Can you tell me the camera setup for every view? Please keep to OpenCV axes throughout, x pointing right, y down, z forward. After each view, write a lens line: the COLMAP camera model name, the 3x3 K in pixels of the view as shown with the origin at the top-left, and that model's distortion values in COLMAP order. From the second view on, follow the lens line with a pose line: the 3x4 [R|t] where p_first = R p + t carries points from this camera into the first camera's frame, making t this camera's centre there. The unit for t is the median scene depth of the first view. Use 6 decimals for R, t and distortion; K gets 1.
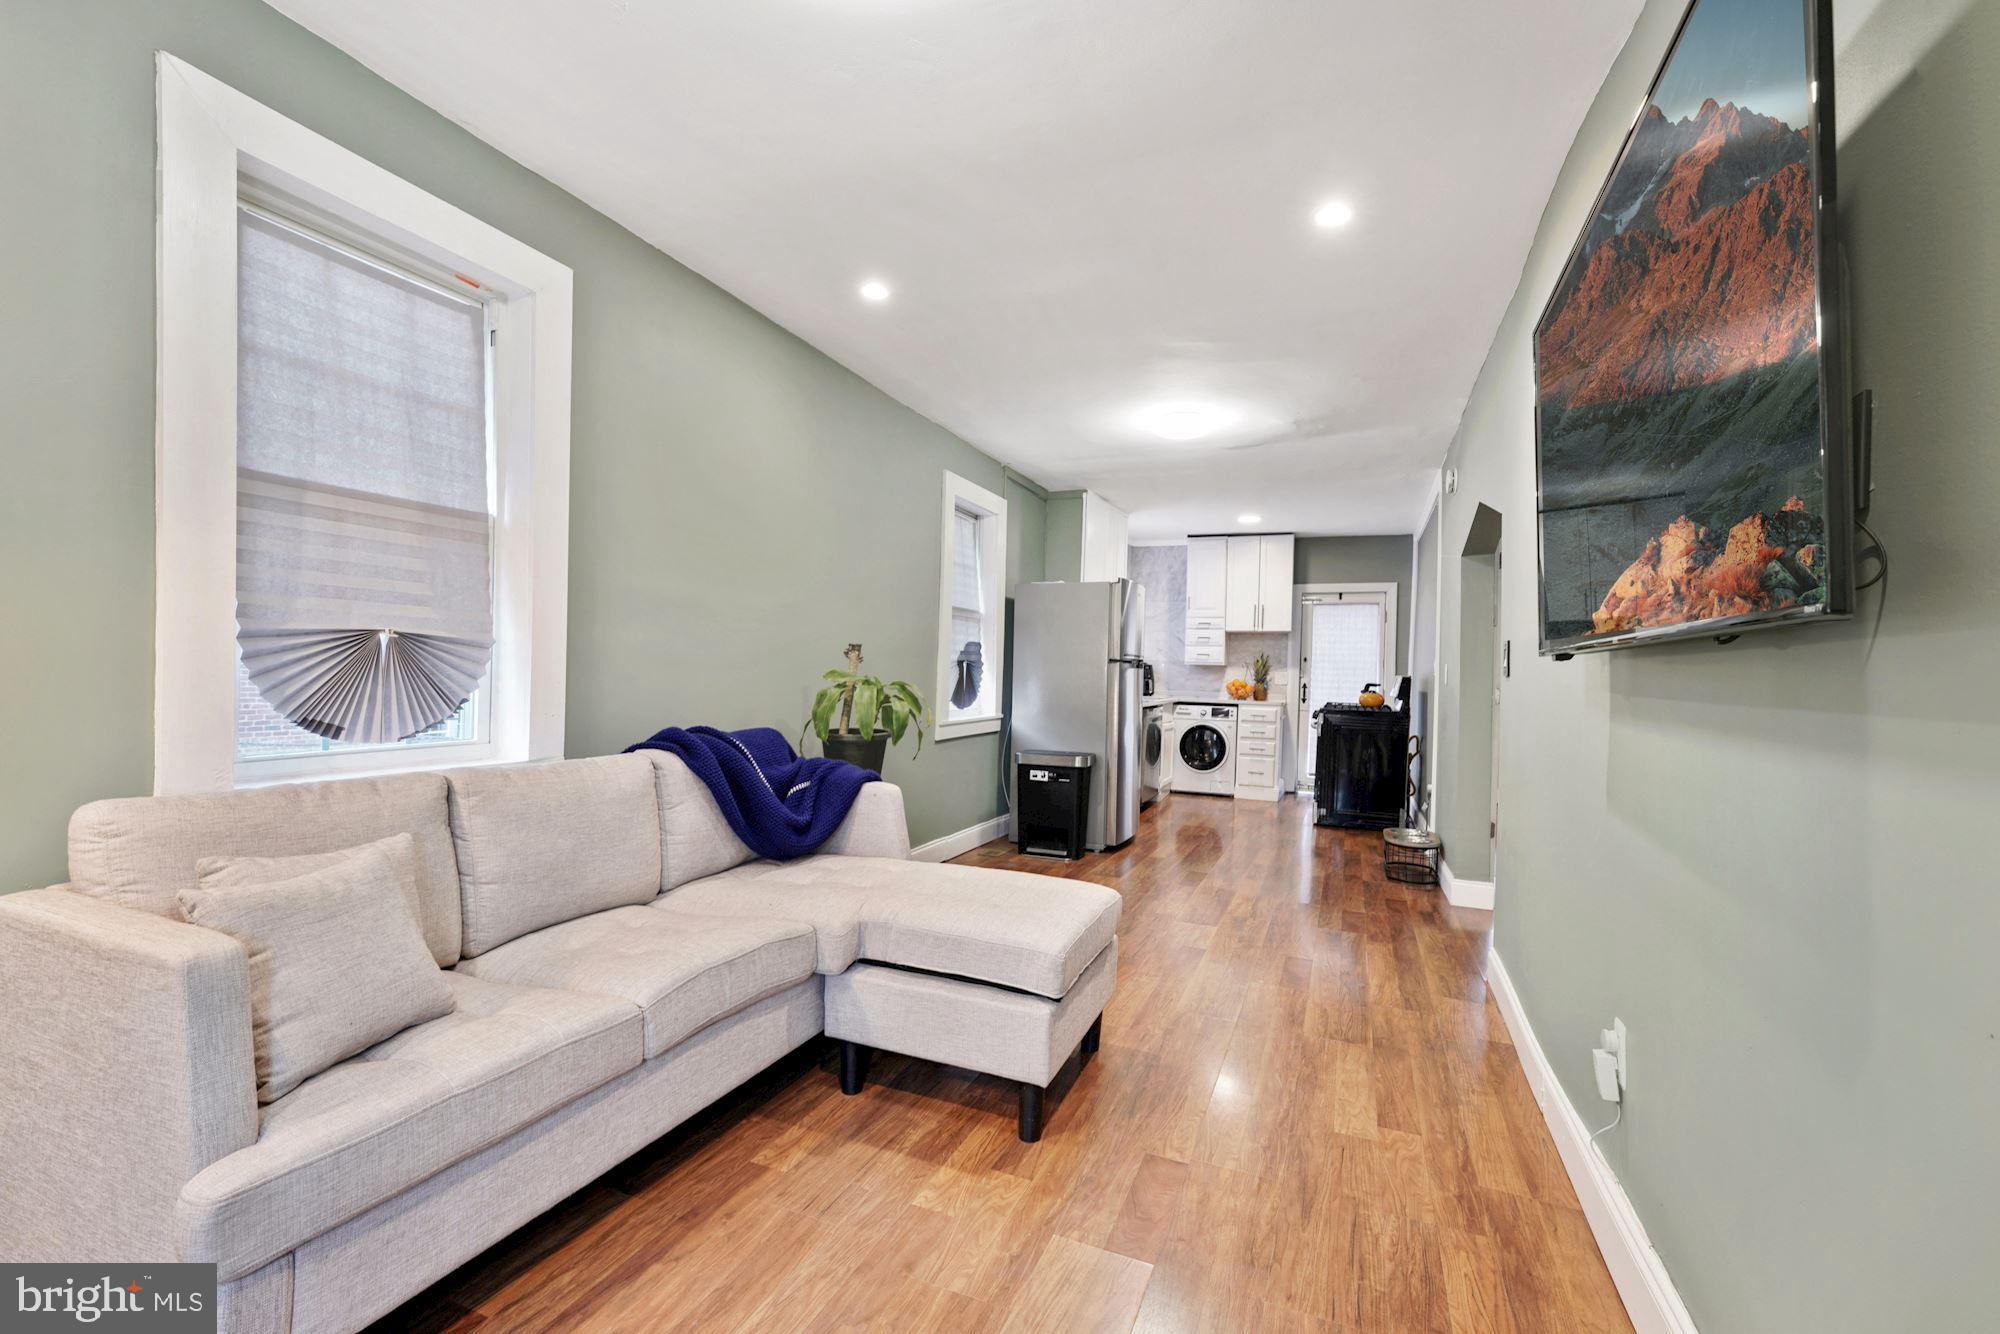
lens RADIAL K [[807.3, 0, 1015.3], [0, 807.3, 705.7], [0, 0, 1]] dist [0.002596, -0.000273]
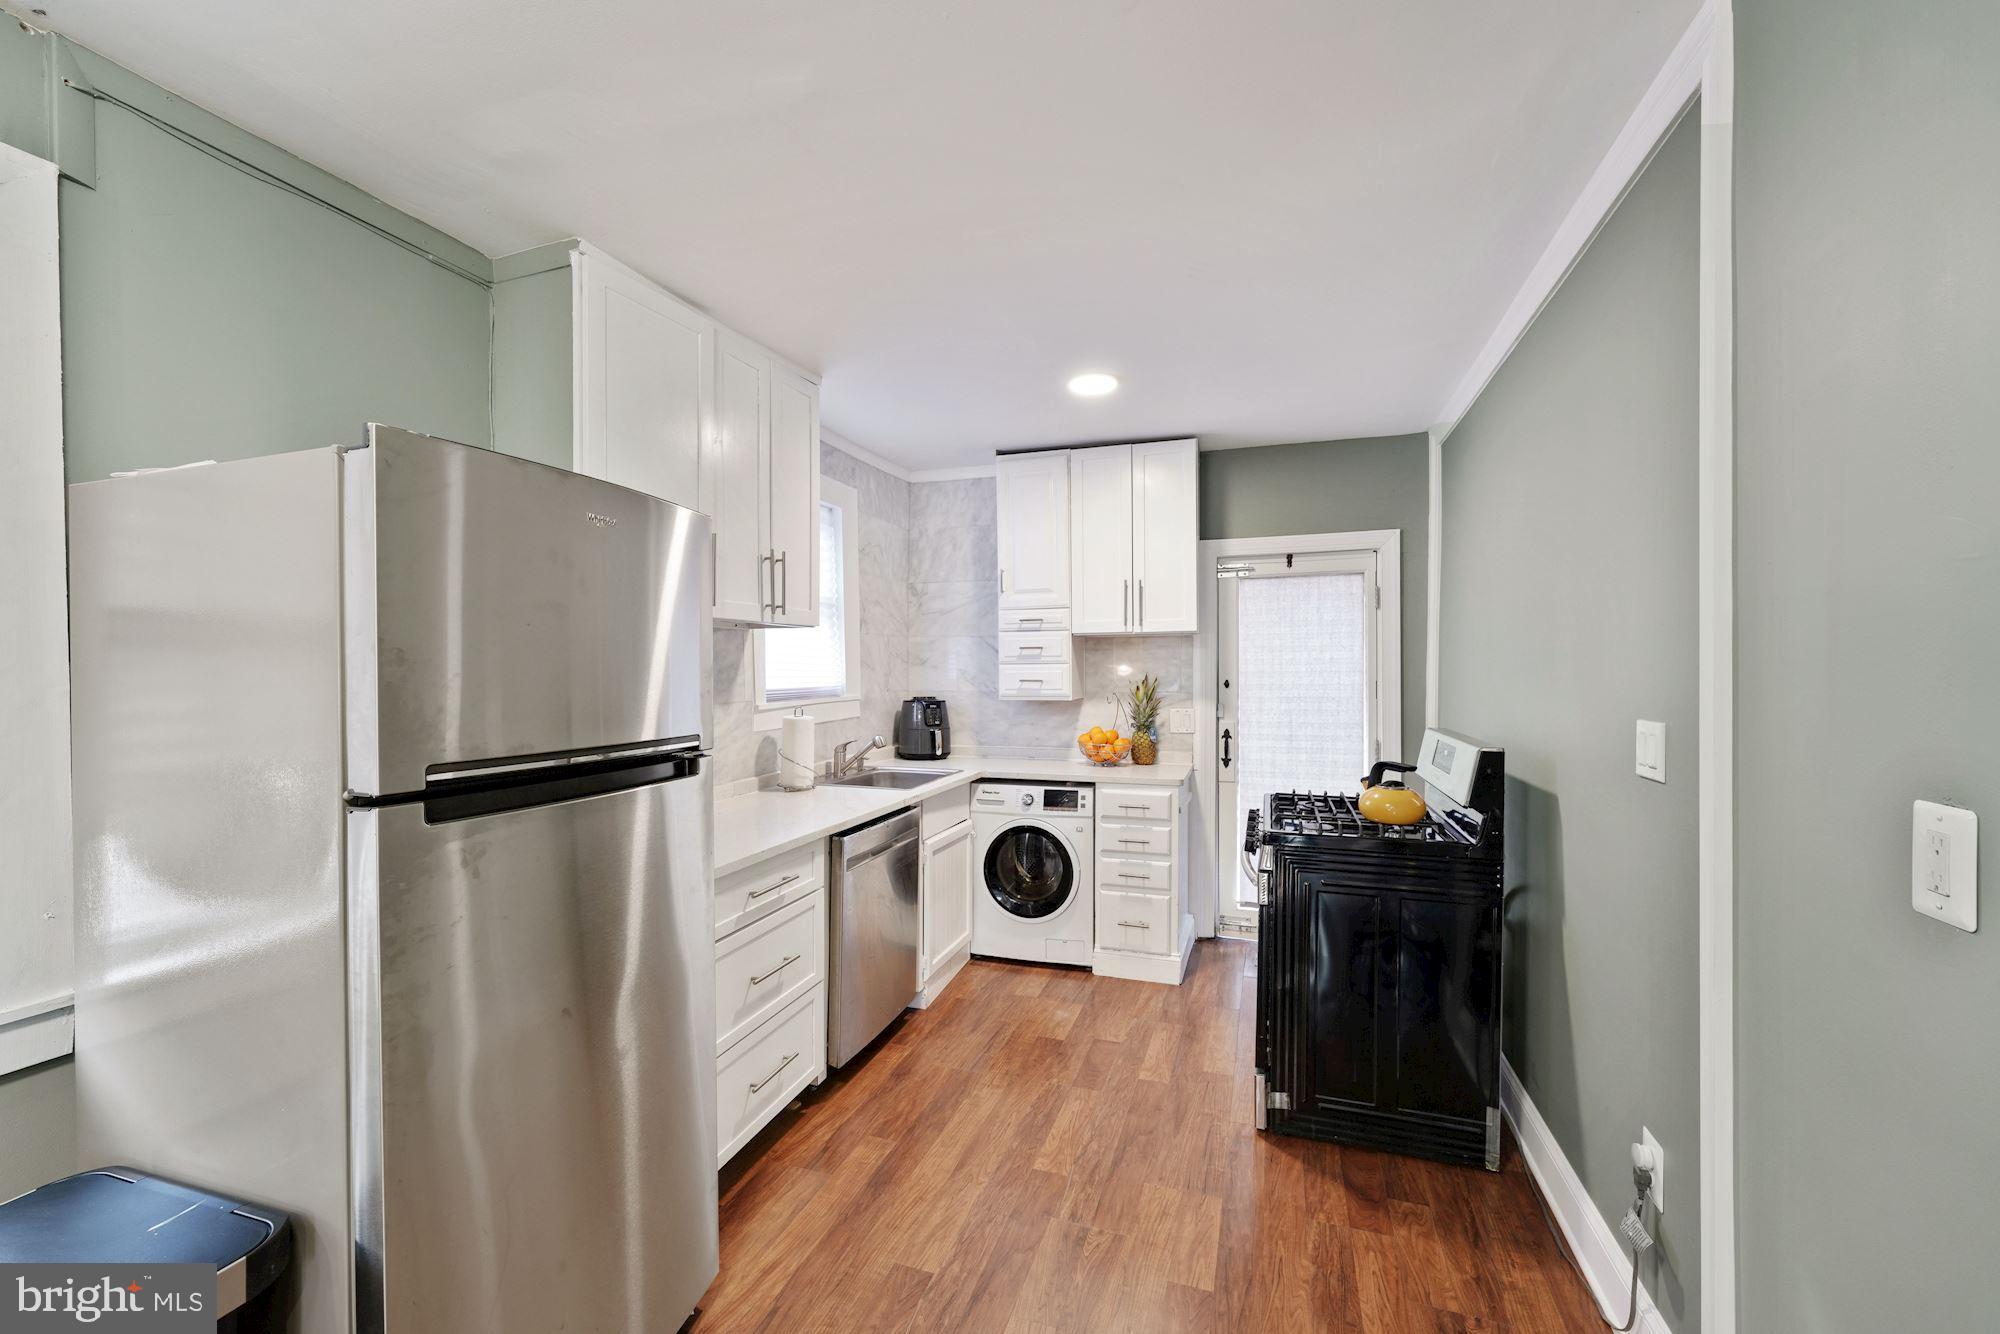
lens RADIAL K [[807.3, 0, 999.1], [0, 807.3, 696.6], [0, 0, 1]] dist [0.002596, -0.000273]
pose [[0.997739, -0.031293, 0.059483, 0.185205], [0.031964, 0.999435, -0.010361, -0.049532], [-0.059126, 0.012239, 0.998176, 0.499303]]
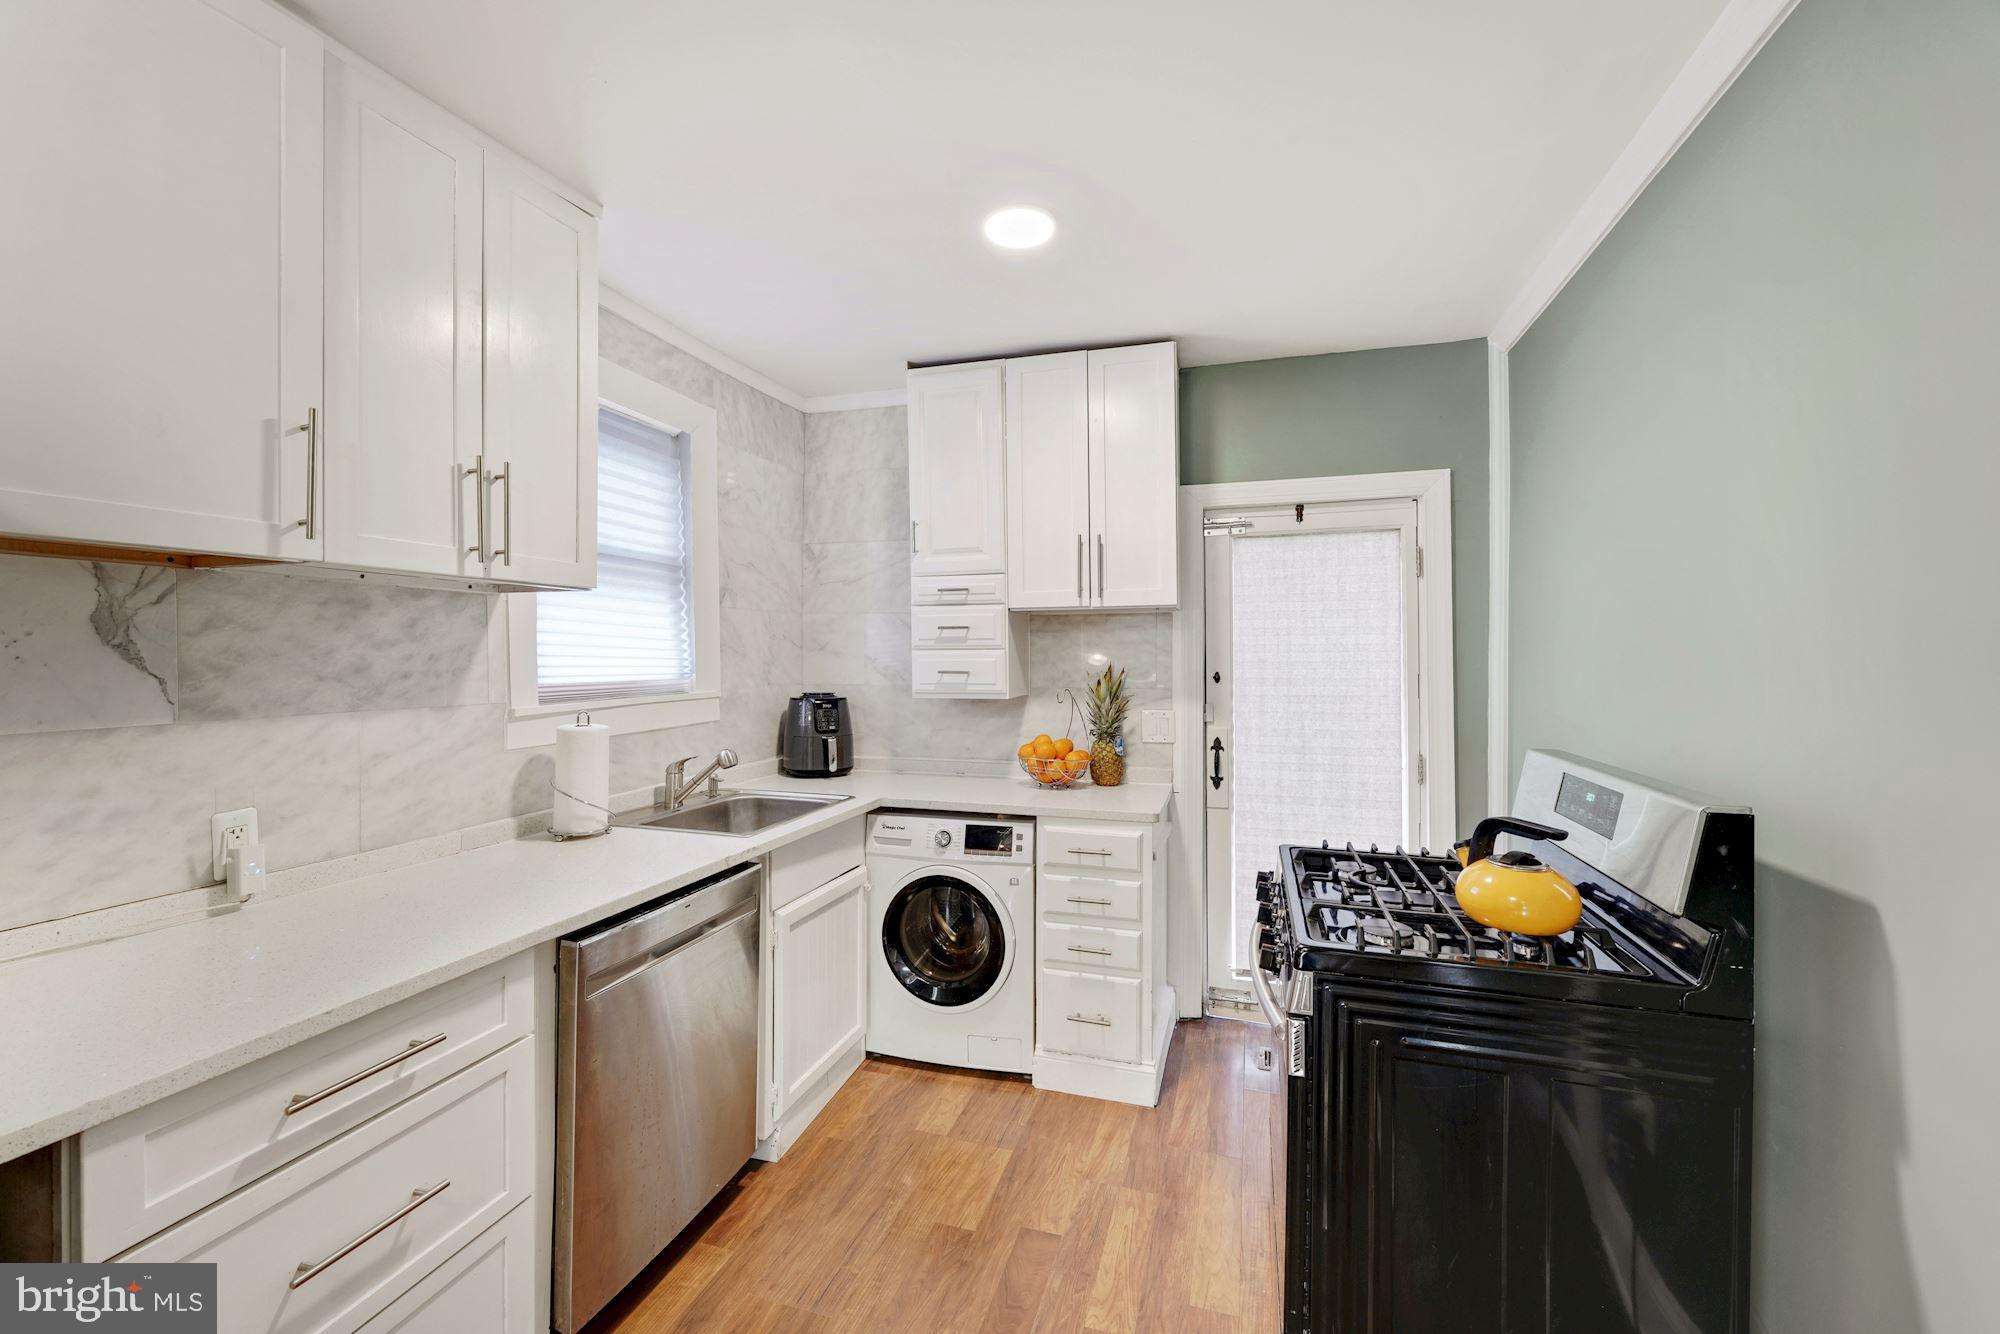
lens RADIAL K [[807.3, 0, 1002.5], [0, 807.3, 657.6], [0, 0, 1]] dist [0.002596, -0.000273]
pose [[0.995888, -0.025384, 0.086965, 0.226968], [0.029189, 0.998659, -0.042756, -0.054305], [-0.085763, 0.045118, 0.995293, 0.633078]]
